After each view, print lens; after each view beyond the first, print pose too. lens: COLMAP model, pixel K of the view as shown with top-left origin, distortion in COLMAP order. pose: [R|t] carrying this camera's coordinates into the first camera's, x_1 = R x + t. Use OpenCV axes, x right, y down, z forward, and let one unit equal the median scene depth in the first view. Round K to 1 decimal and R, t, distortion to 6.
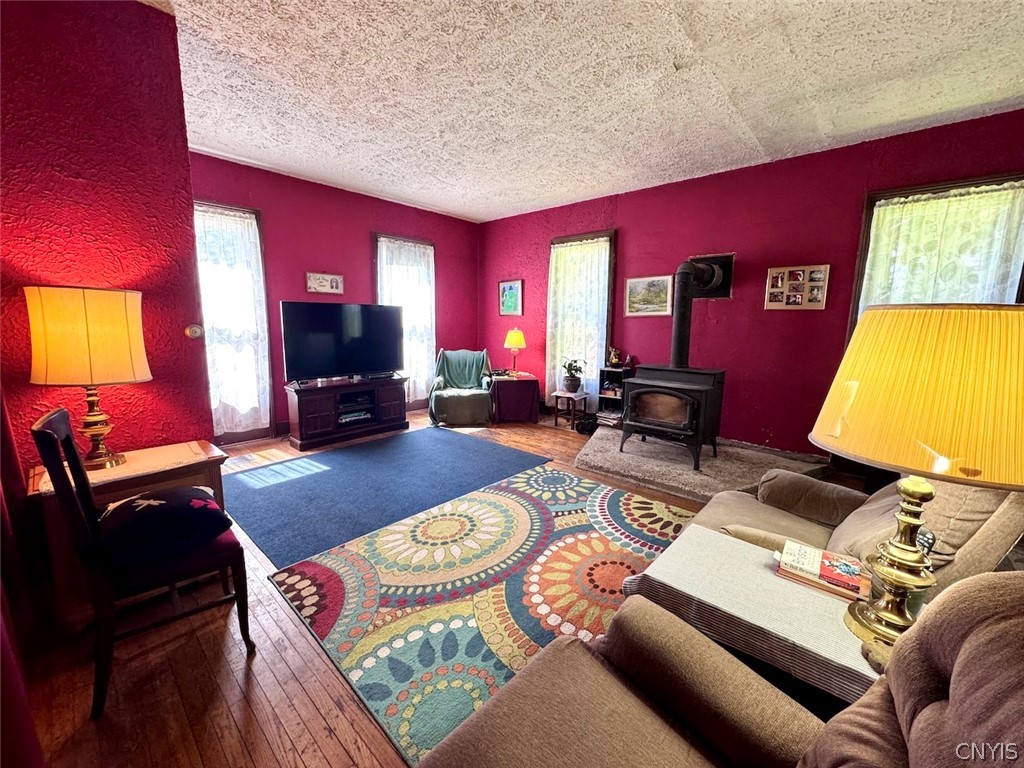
lens RADIAL K [[407.1, 0, 510.6], [0, 407.1, 382.0], [0, 0, 1]] dist [-0.001608, -0.000492]
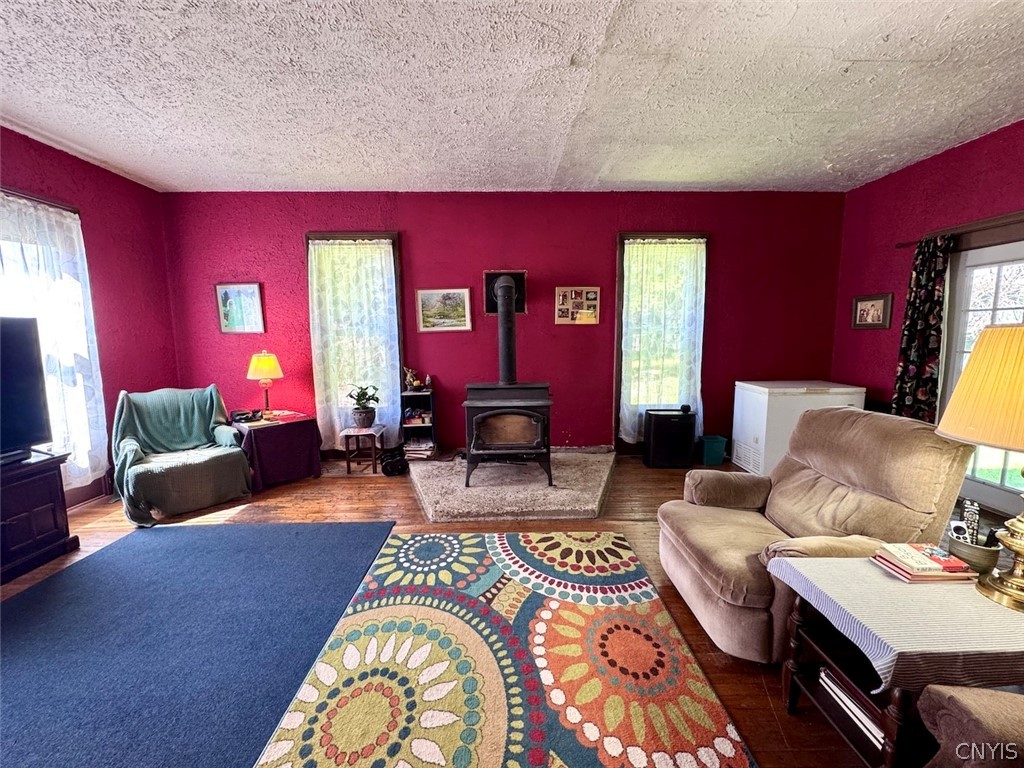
lens RADIAL K [[407.1, 0, 510.6], [0, 407.1, 382.0], [0, 0, 1]] dist [-0.001608, -0.000492]
pose [[0.728286, -0.097292, 0.678332, -0.245560], [0.120539, 0.992624, 0.012954, -0.054942], [-0.674589, 0.072332, 0.734641, 0.302351]]
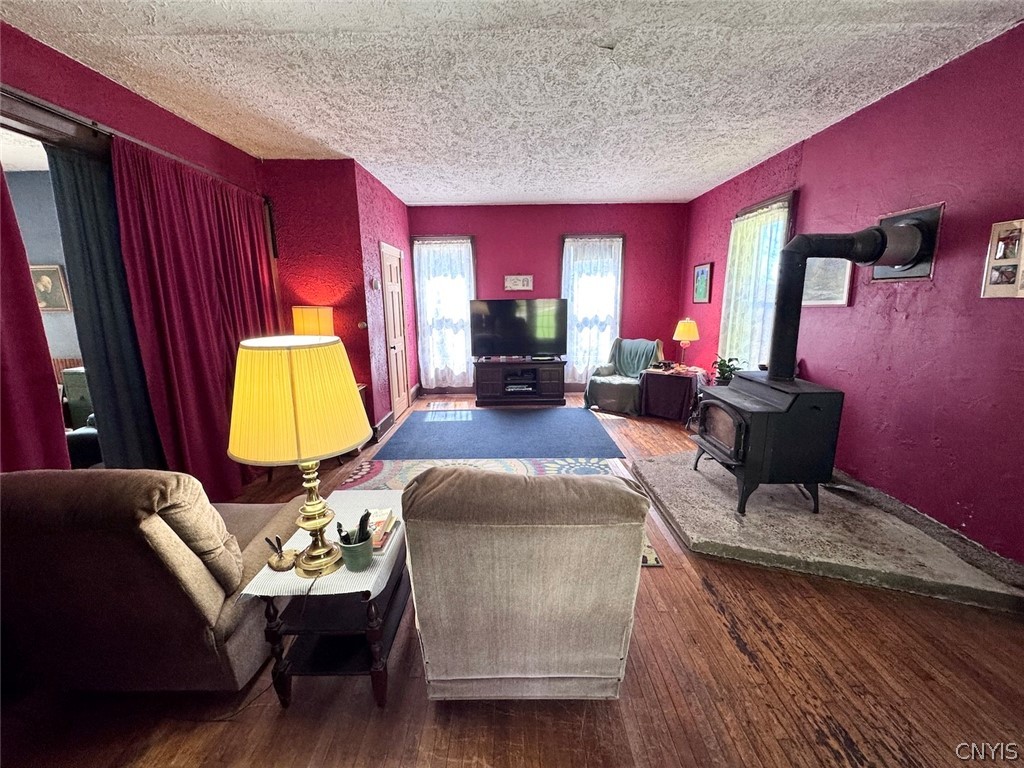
lens RADIAL K [[407.1, 0, 510.6], [0, 407.1, 382.0], [0, 0, 1]] dist [-0.001608, -0.000492]
pose [[0.673074, 0.126659, -0.728648, 0.655031], [-0.089277, 0.991936, 0.089958, -0.057565], [0.734166, 0.004504, 0.678955, 0.140832]]
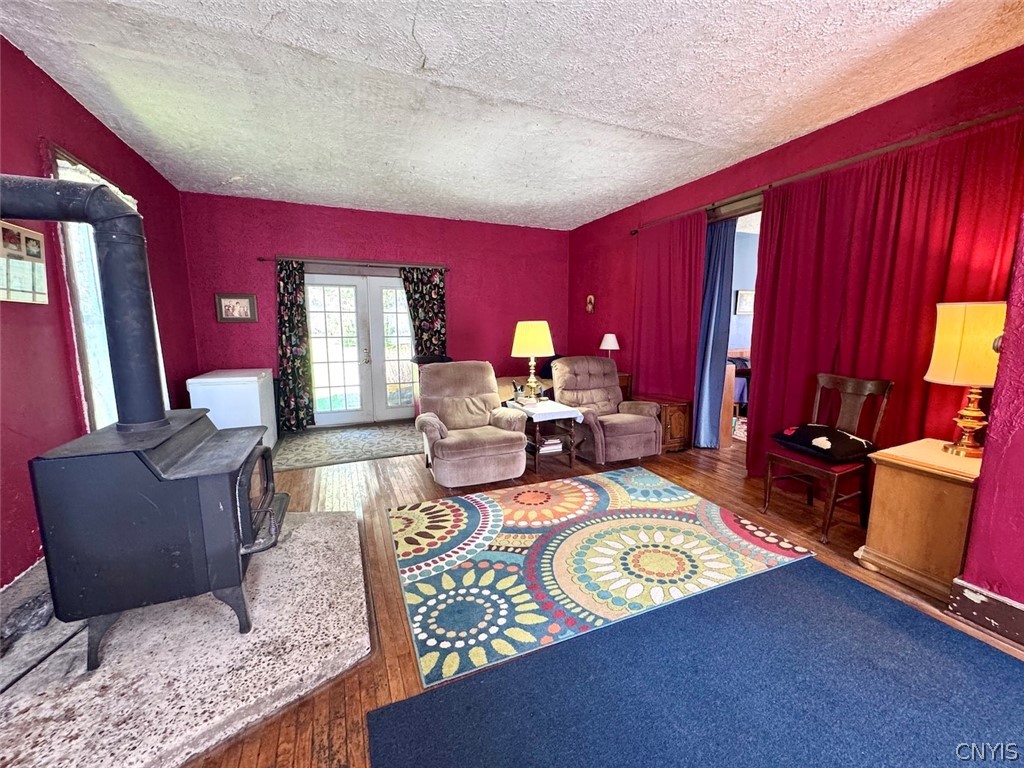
lens RADIAL K [[407.1, 0, 510.6], [0, 407.1, 382.0], [0, 0, 1]] dist [-0.001608, -0.000492]
pose [[-0.908795, -0.066997, 0.411828, -0.148647], [0.054761, 0.959335, 0.276908, -0.195821], [-0.413633, 0.274204, -0.868170, 1.269692]]
